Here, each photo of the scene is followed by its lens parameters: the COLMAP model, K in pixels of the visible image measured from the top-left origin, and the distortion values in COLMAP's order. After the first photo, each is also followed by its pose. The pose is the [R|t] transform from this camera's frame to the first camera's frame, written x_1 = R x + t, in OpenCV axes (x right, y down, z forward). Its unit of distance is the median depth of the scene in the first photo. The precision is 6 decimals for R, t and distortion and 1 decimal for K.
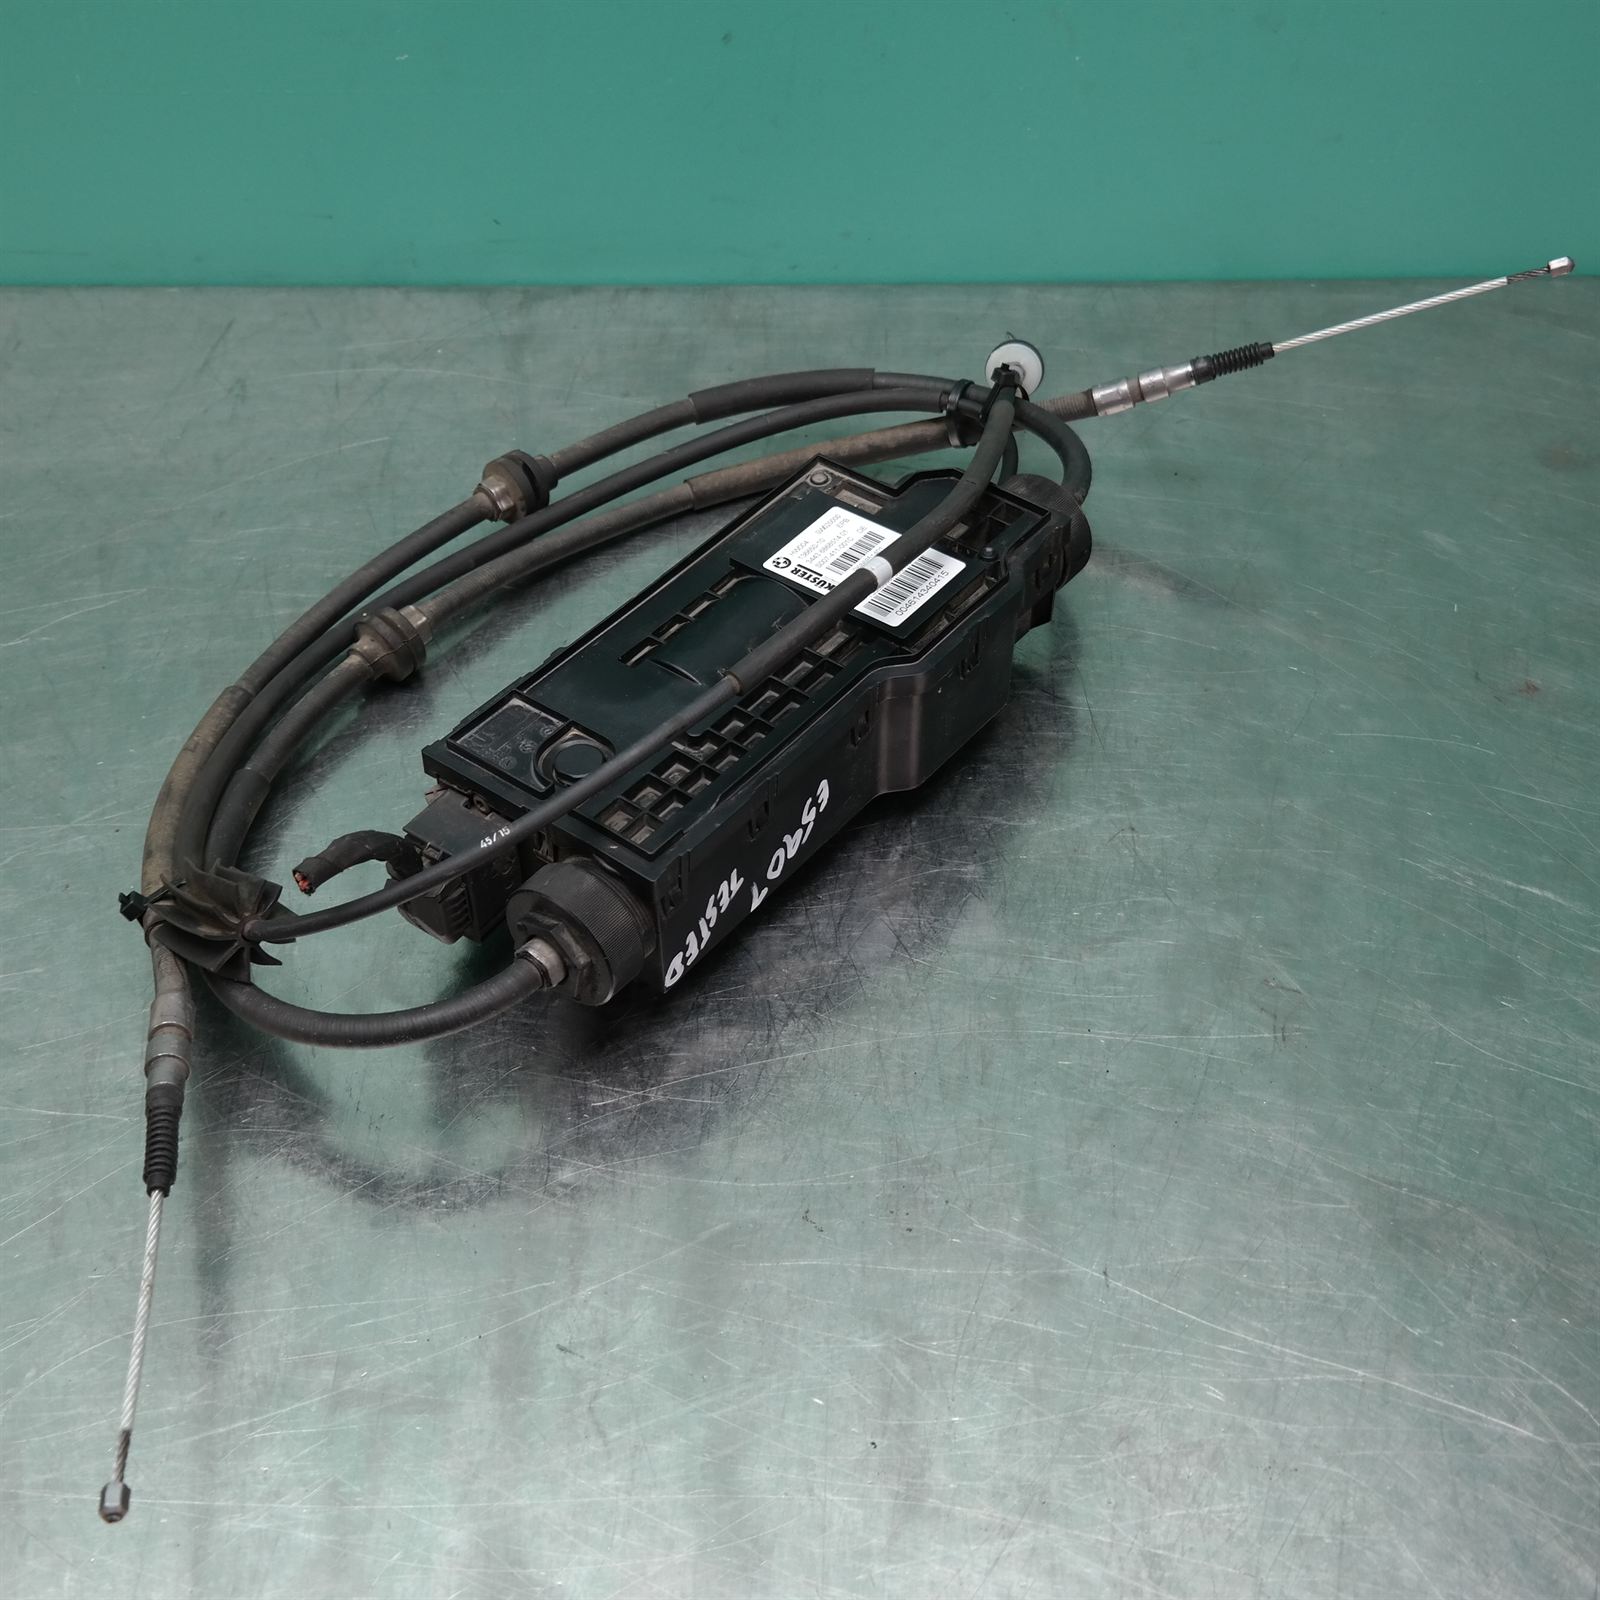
lens RADIAL K [[2215.4, 0, 800.0], [0, 2215.4, 800.0], [0, 0, 1]] dist [0.026462, 0.045056]
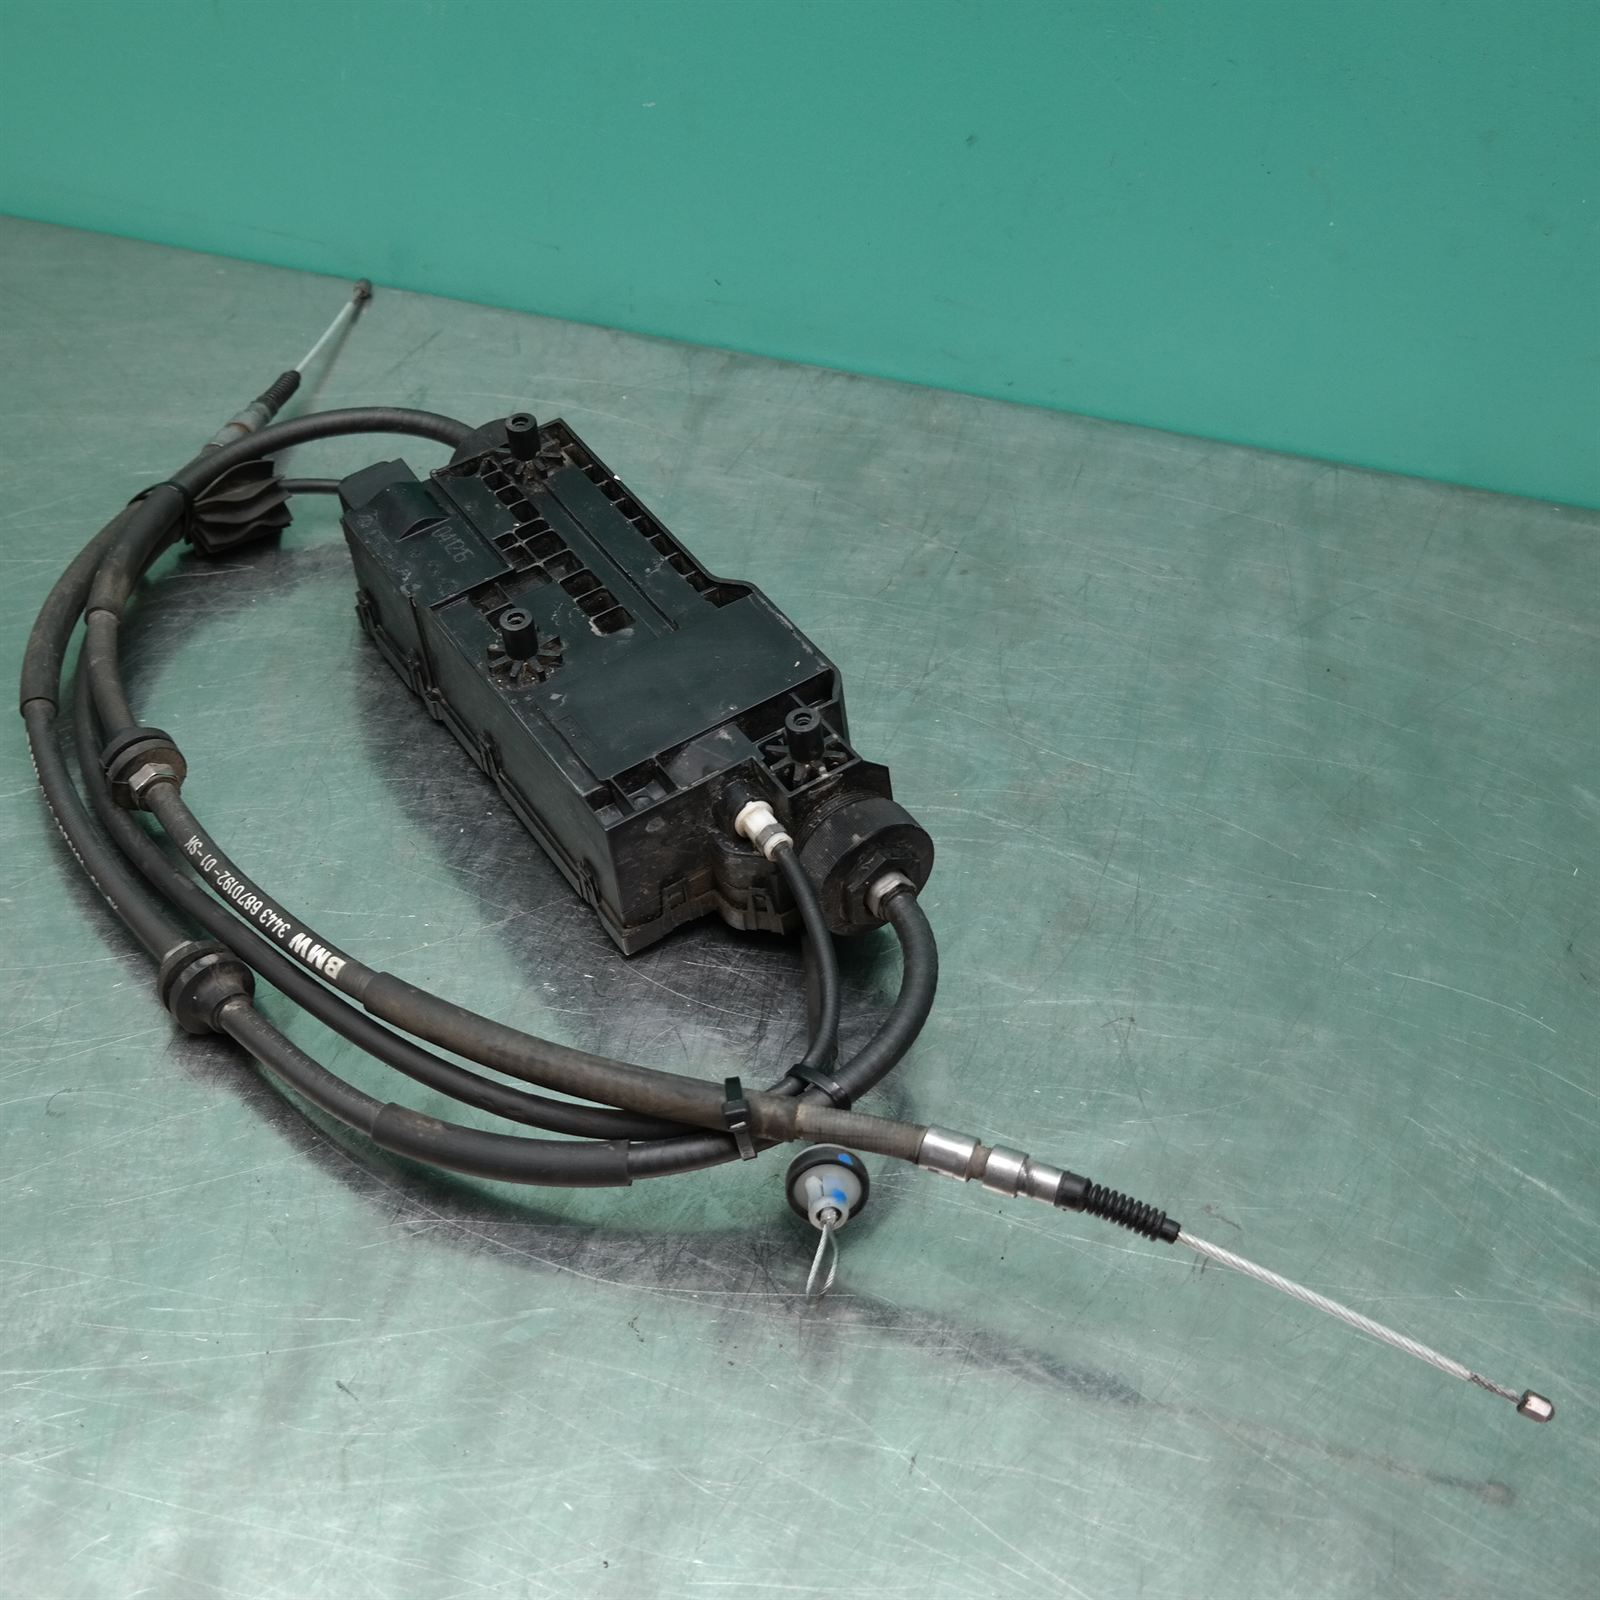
lens RADIAL K [[2413.7, 0, 810.4], [0, 2413.7, 802.2], [0, 0, 1]] dist [-0.077944, 0.230277]
pose [[0.962101, 0.214323, -0.168607, 0.172985], [-0.225015, 0.973228, -0.046867, 0.002106], [0.154048, 0.083030, 0.984569, -0.015781]]
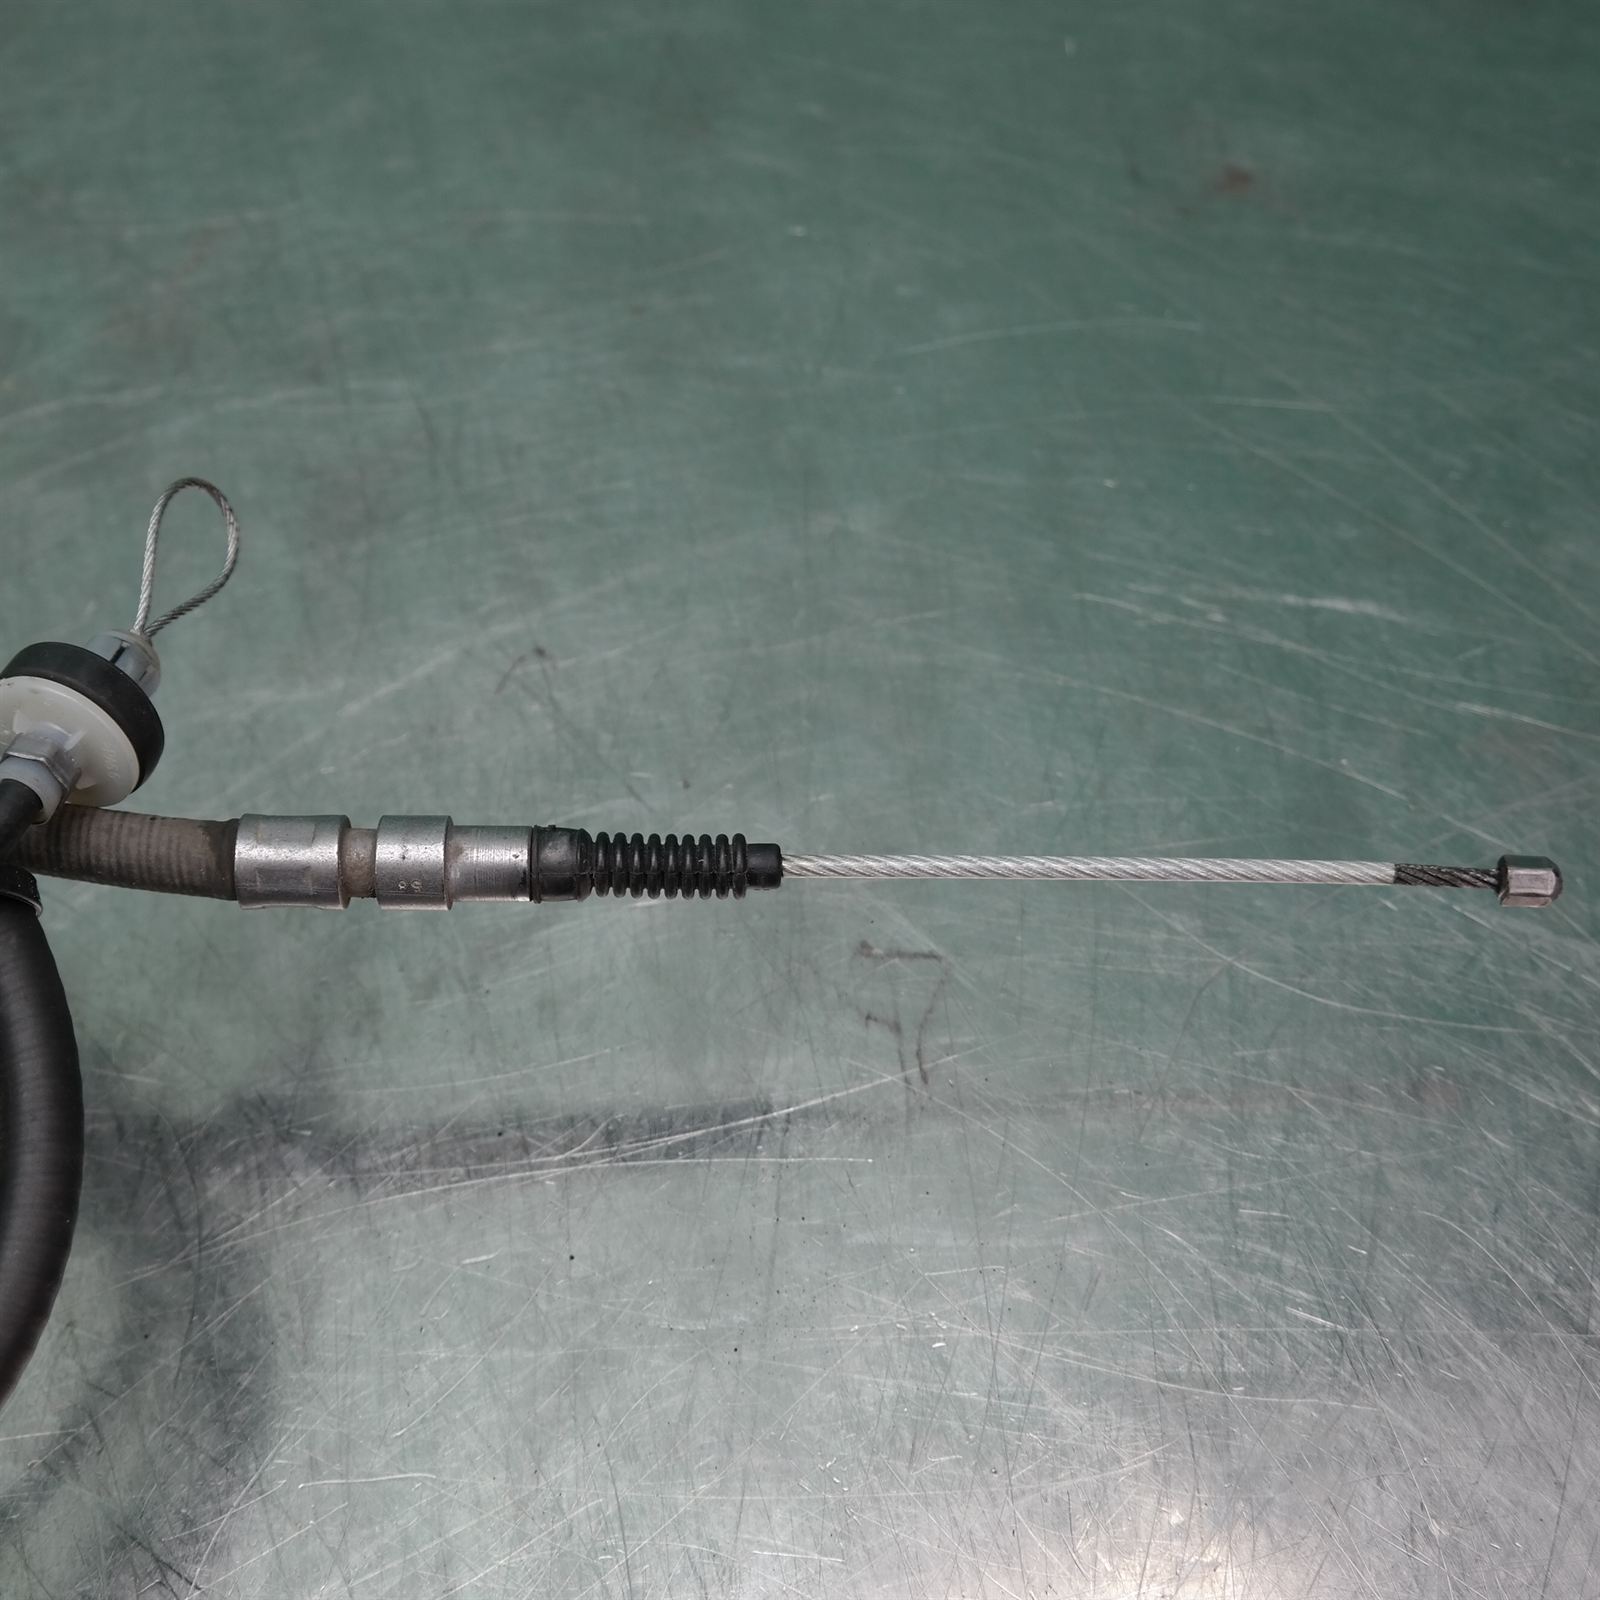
lens RADIAL K [[2413.7, 0, 810.4], [0, 2413.7, 802.2], [0, 0, 1]] dist [-0.077944, 0.230277]
pose [[0.960100, -0.243195, 0.138075, 0.127604], [0.210140, 0.953147, 0.217605, -0.058705], [-0.184527, -0.179907, 0.966221, 0.480786]]
